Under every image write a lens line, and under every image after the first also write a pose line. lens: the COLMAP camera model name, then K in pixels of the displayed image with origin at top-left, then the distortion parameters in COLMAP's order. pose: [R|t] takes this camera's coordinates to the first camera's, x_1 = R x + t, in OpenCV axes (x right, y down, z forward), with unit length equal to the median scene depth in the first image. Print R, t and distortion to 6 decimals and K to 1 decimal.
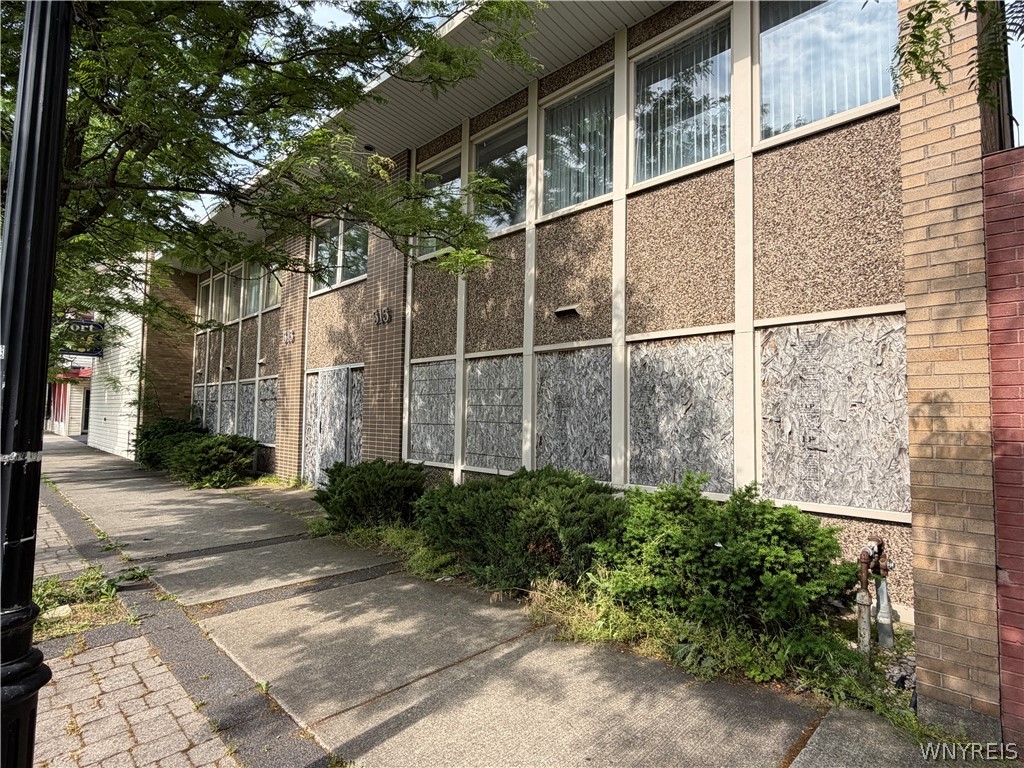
lens RADIAL K [[534.0, 0, 505.5], [0, 534.0, 385.5], [0, 0, 1]] dist [-0.005506, -0.000403]
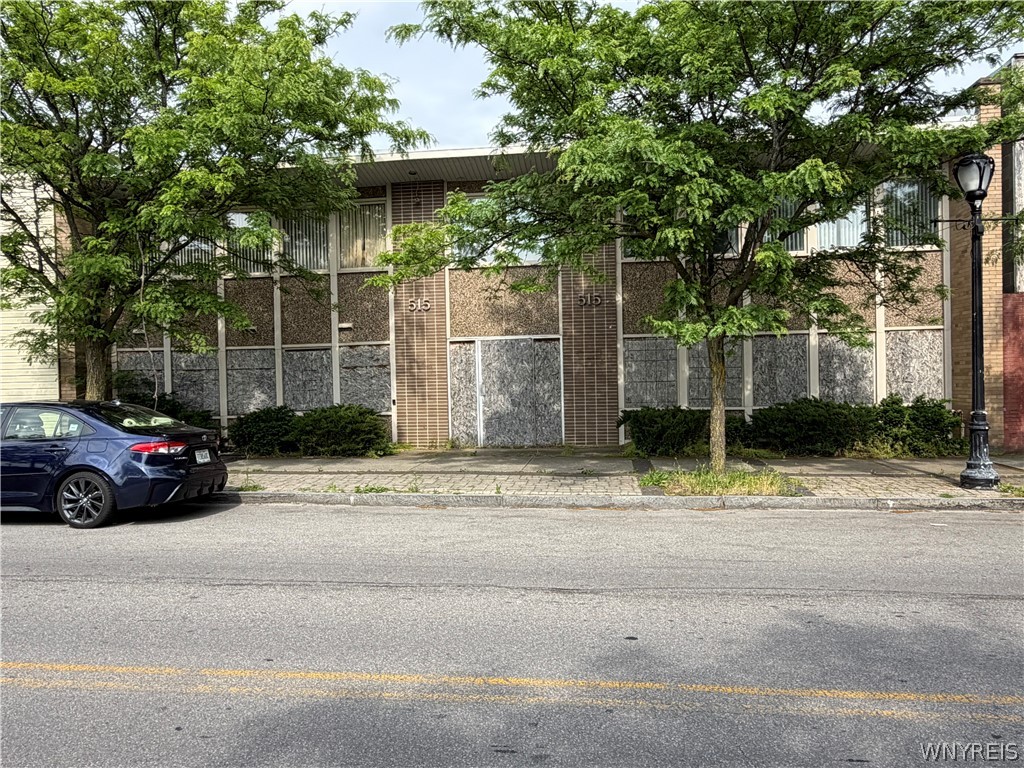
lens RADIAL K [[740.2, 0, 507.2], [0, 740.2, 386.4], [0, 0, 1]] dist [0.003693, 0.000106]
pose [[0.784126, -0.033311, 0.619708, -2.345517], [-0.005734, 0.998127, 0.060907, -0.046476], [-0.620576, -0.051312, 0.782466, -0.423011]]
